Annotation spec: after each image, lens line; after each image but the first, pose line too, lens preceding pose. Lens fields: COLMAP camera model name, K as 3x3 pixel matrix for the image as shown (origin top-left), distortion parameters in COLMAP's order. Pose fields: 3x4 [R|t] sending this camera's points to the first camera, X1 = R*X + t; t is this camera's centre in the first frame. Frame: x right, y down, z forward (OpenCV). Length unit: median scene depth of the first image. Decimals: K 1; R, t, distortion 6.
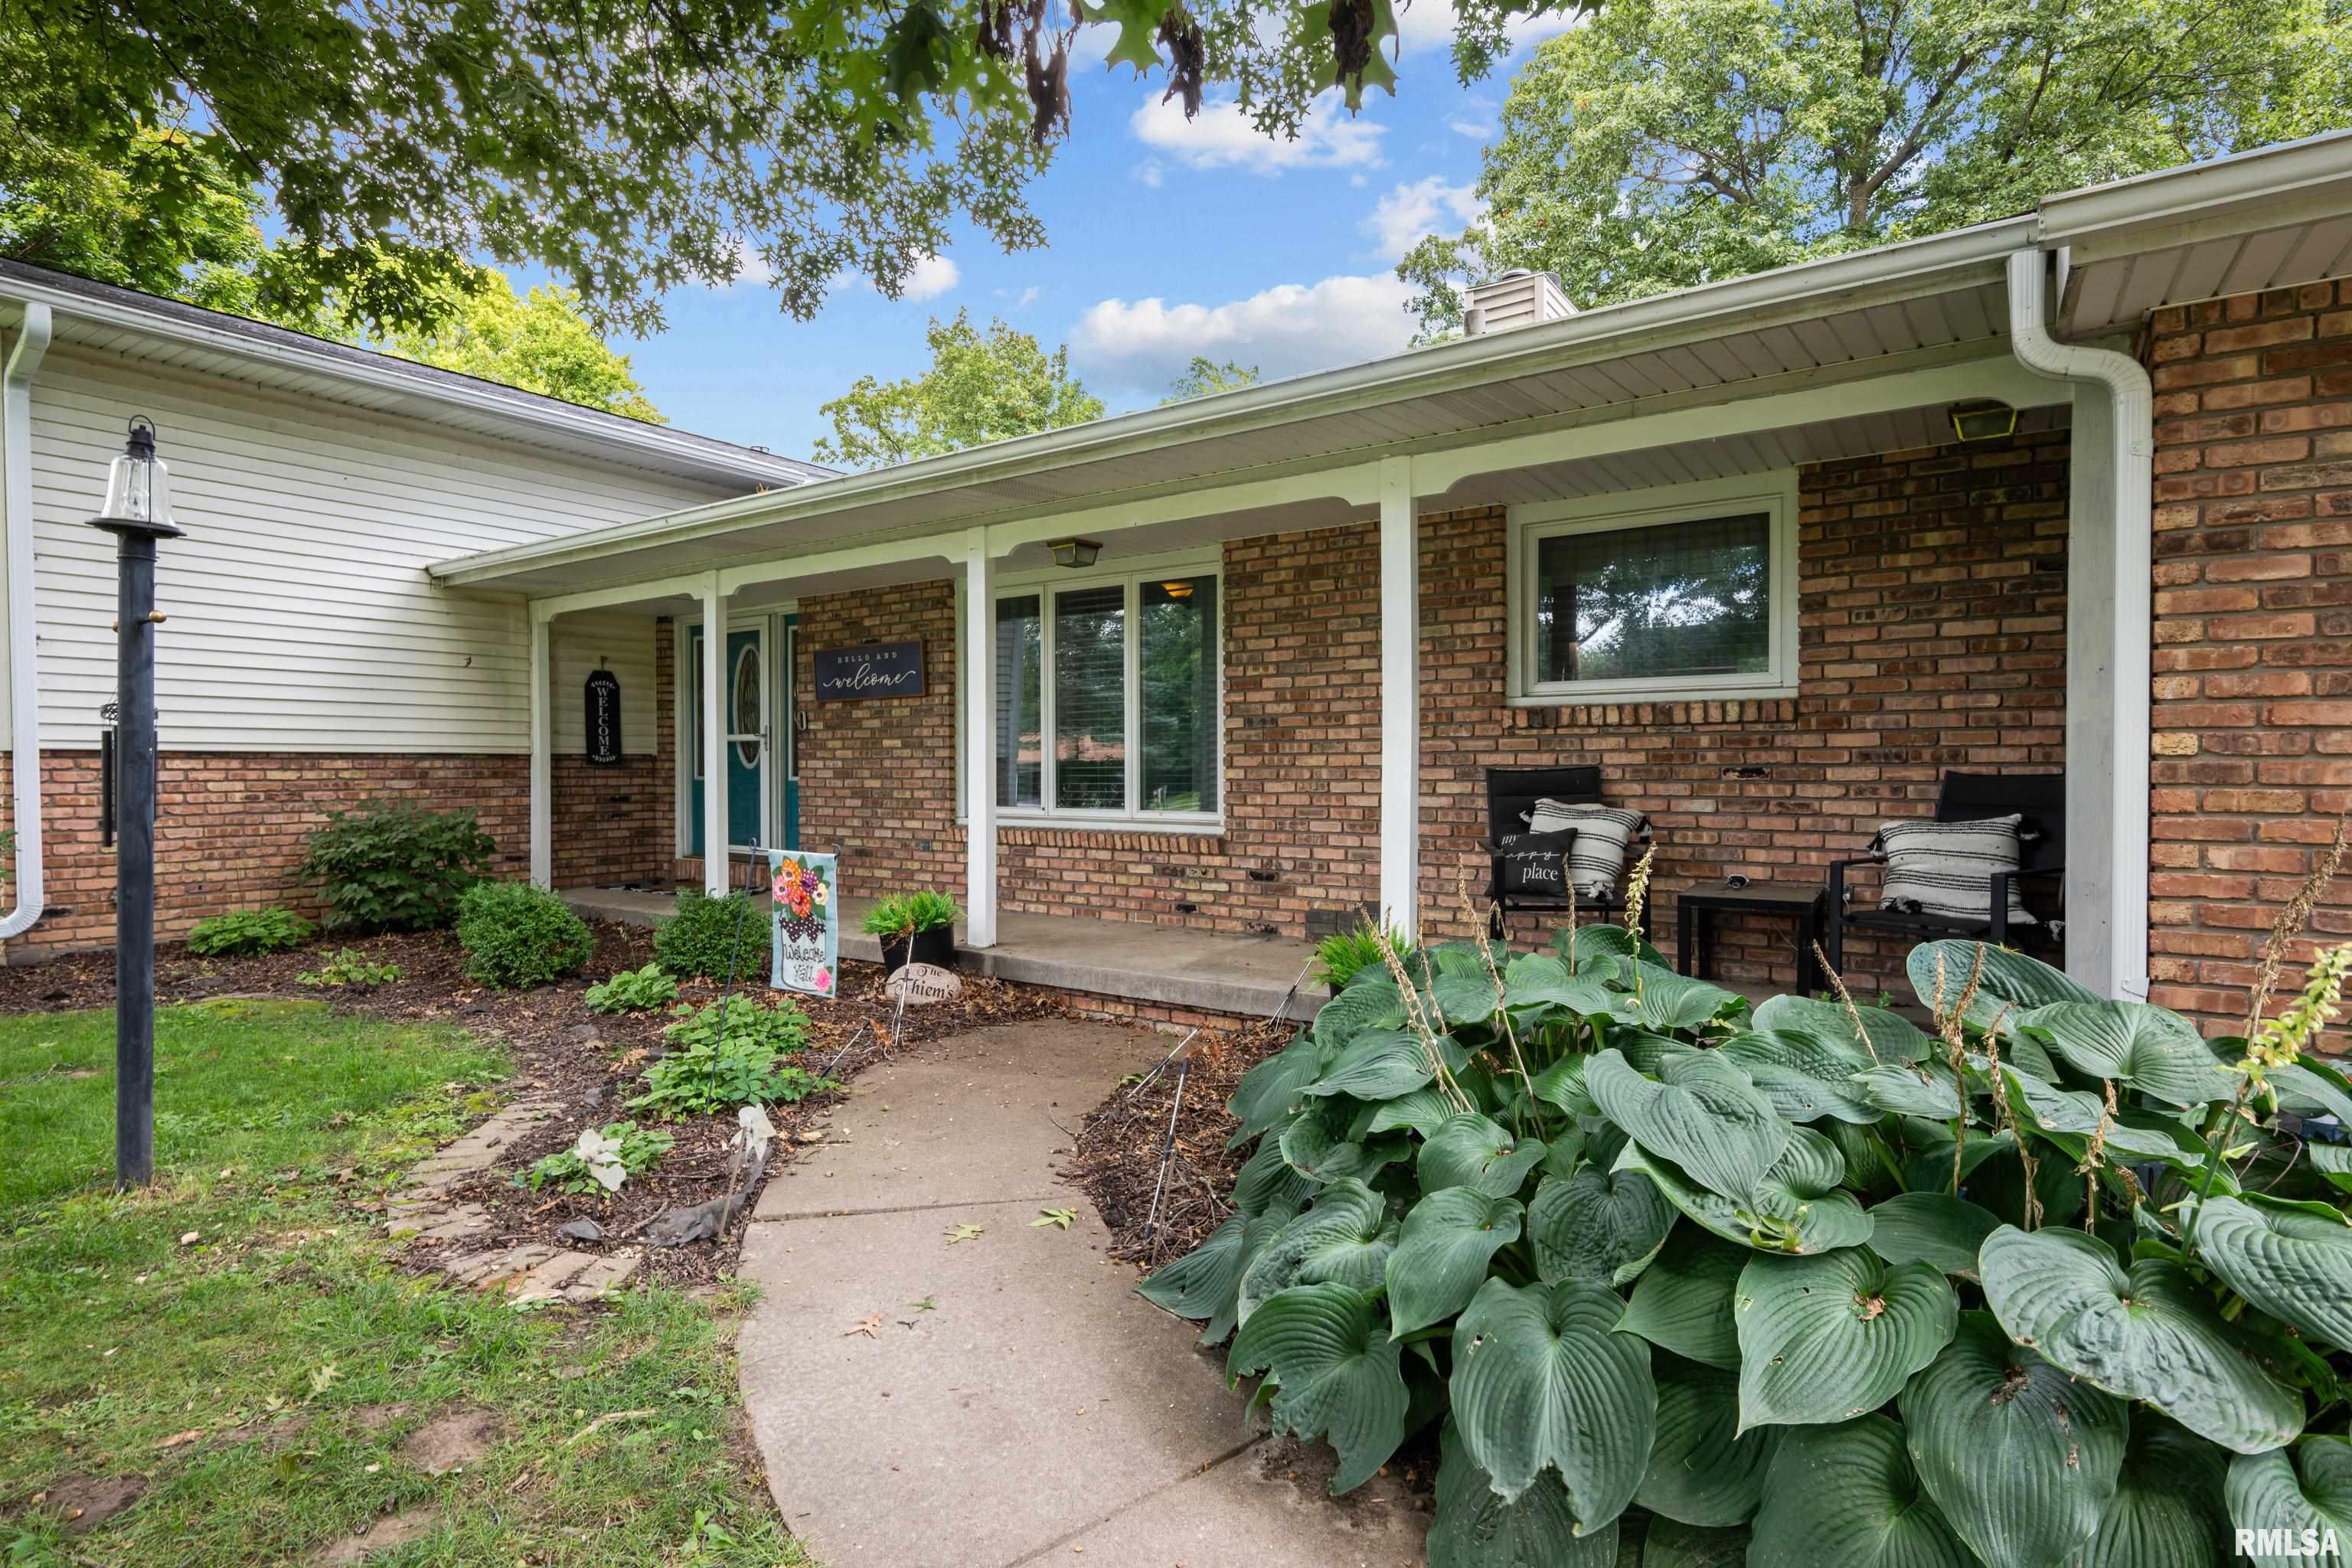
lens RADIAL K [[1176.4, 0, 1176.0], [0, 1176.4, 784.0], [0, 0, 1]] dist [-0.000425, -0.000081]
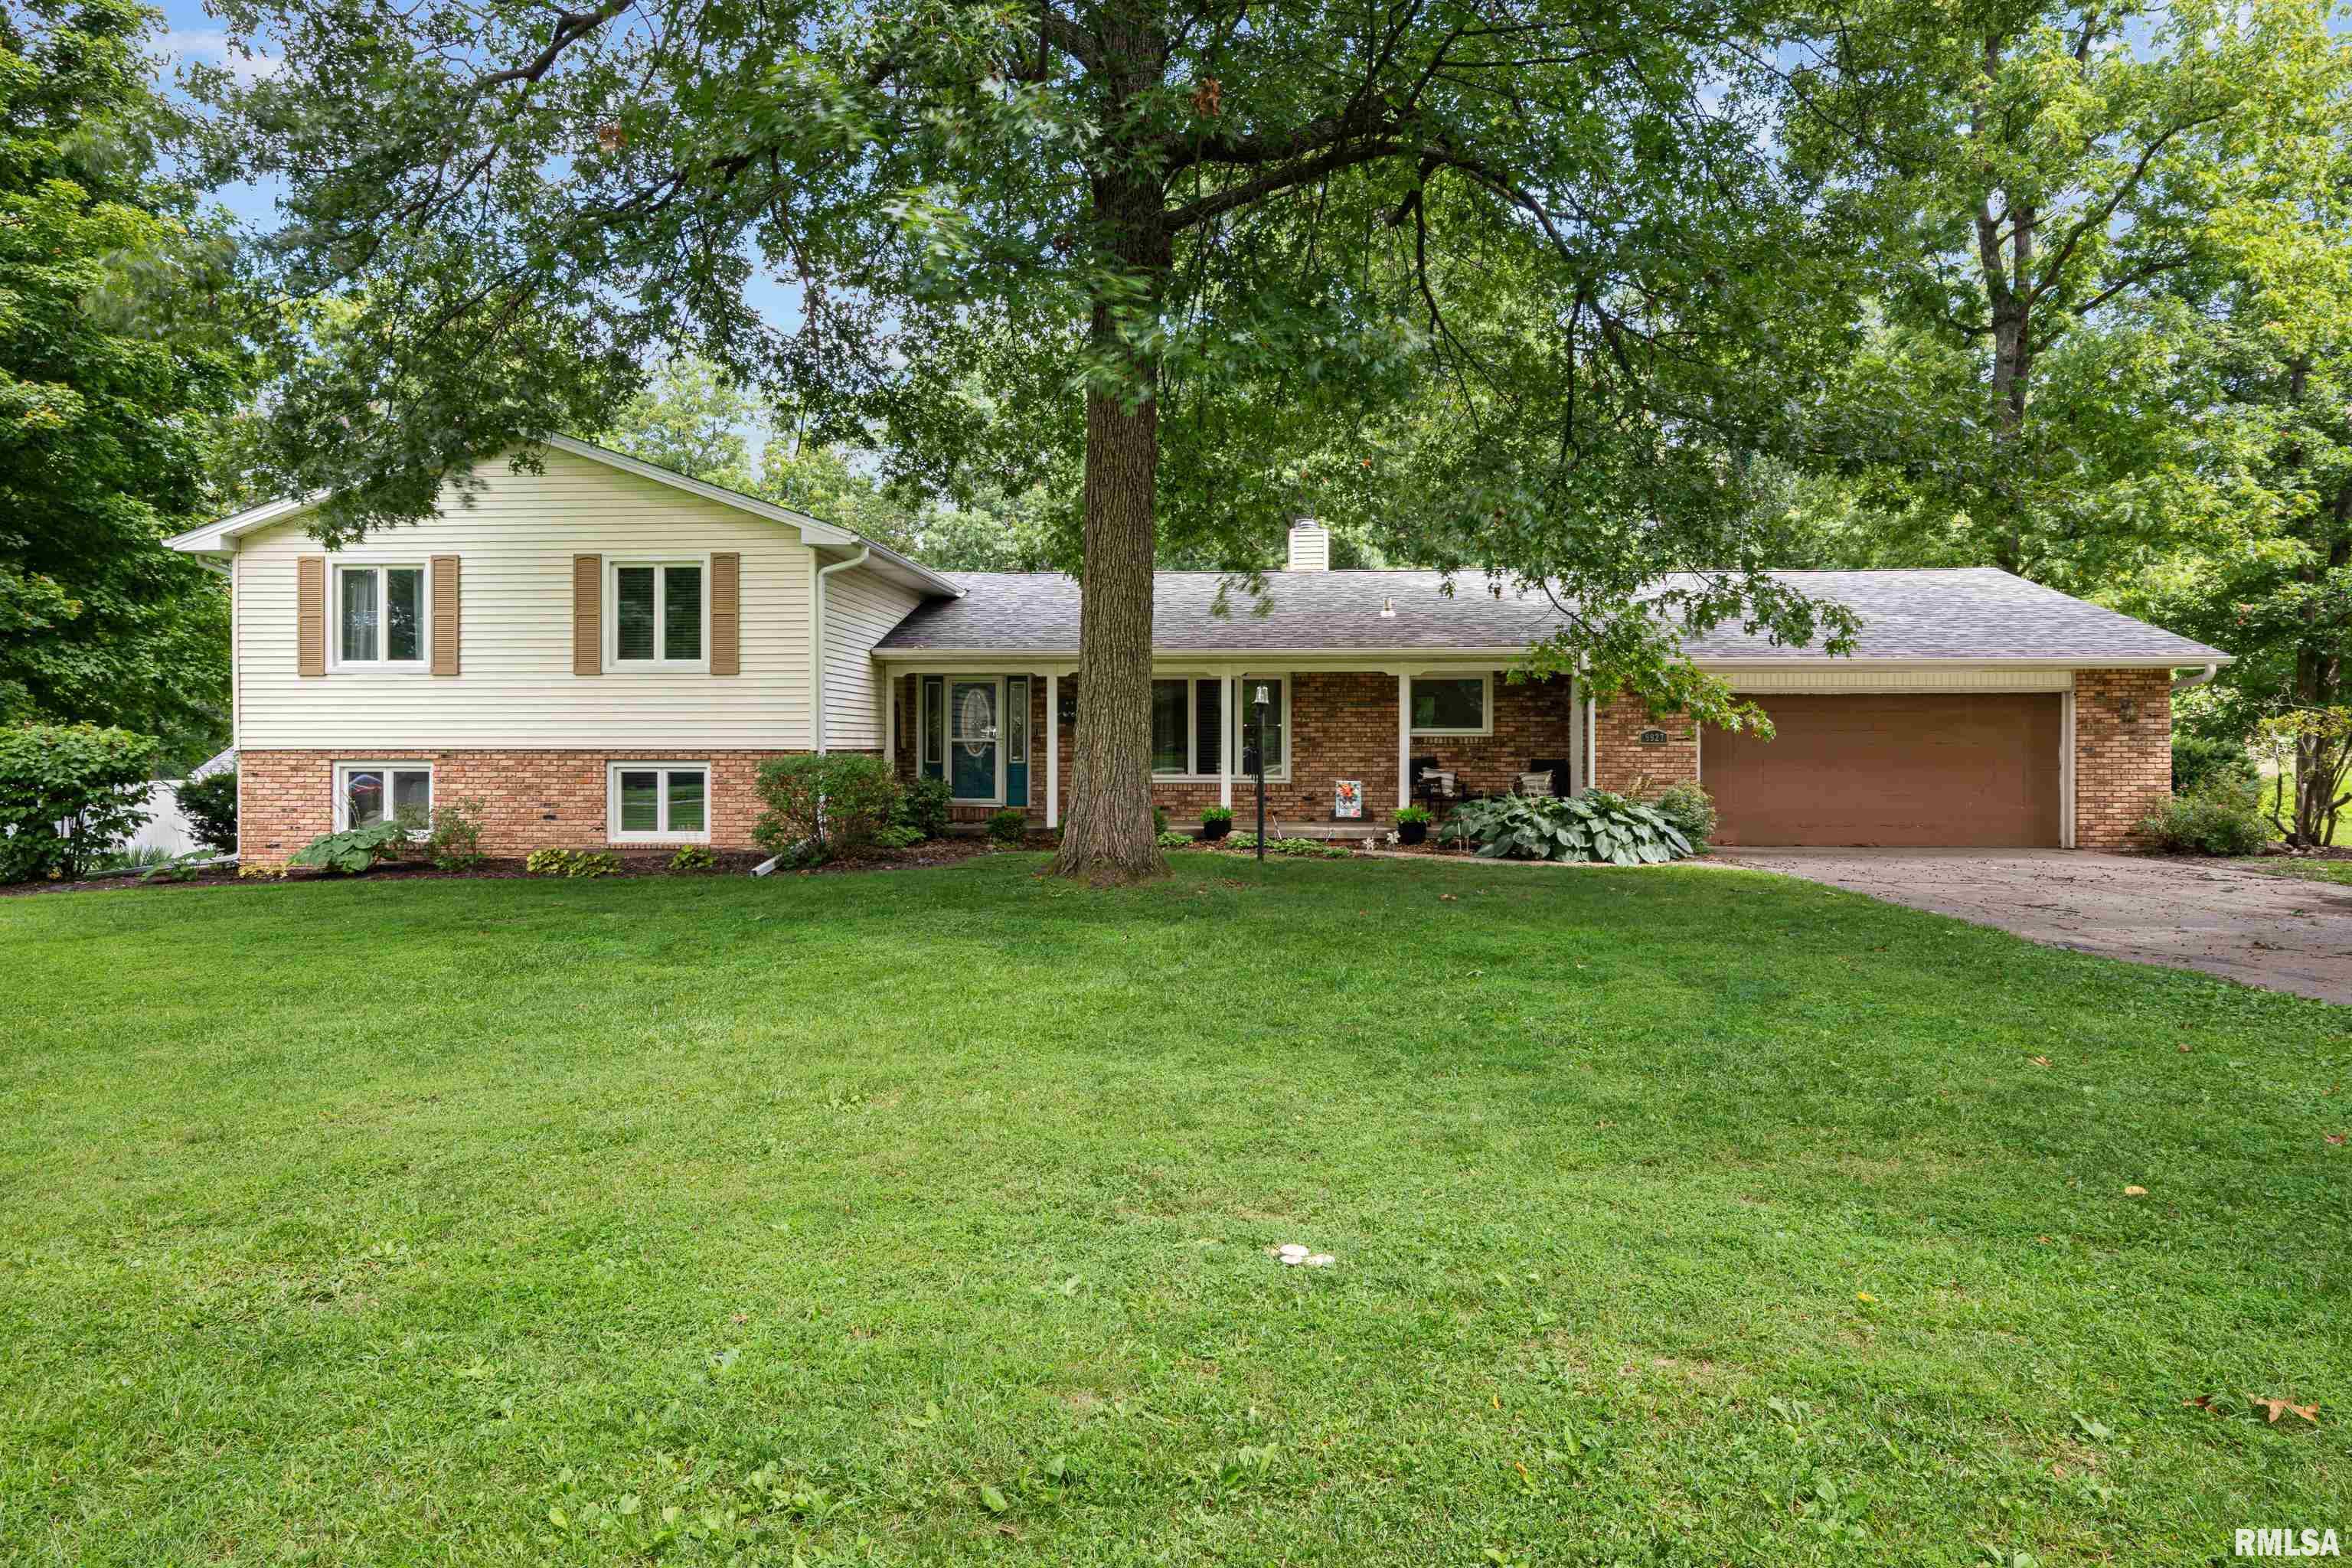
lens RADIAL K [[1366.0, 0, 1176.0], [0, 1366.0, 784.0], [0, 0, 1]] dist [0.000288, 0.000015]
pose [[0.852730, -0.013990, 0.522165, -2.271335], [0.006461, 0.999847, 0.016236, -0.006944], [-0.522312, -0.010471, 0.852690, -1.849769]]
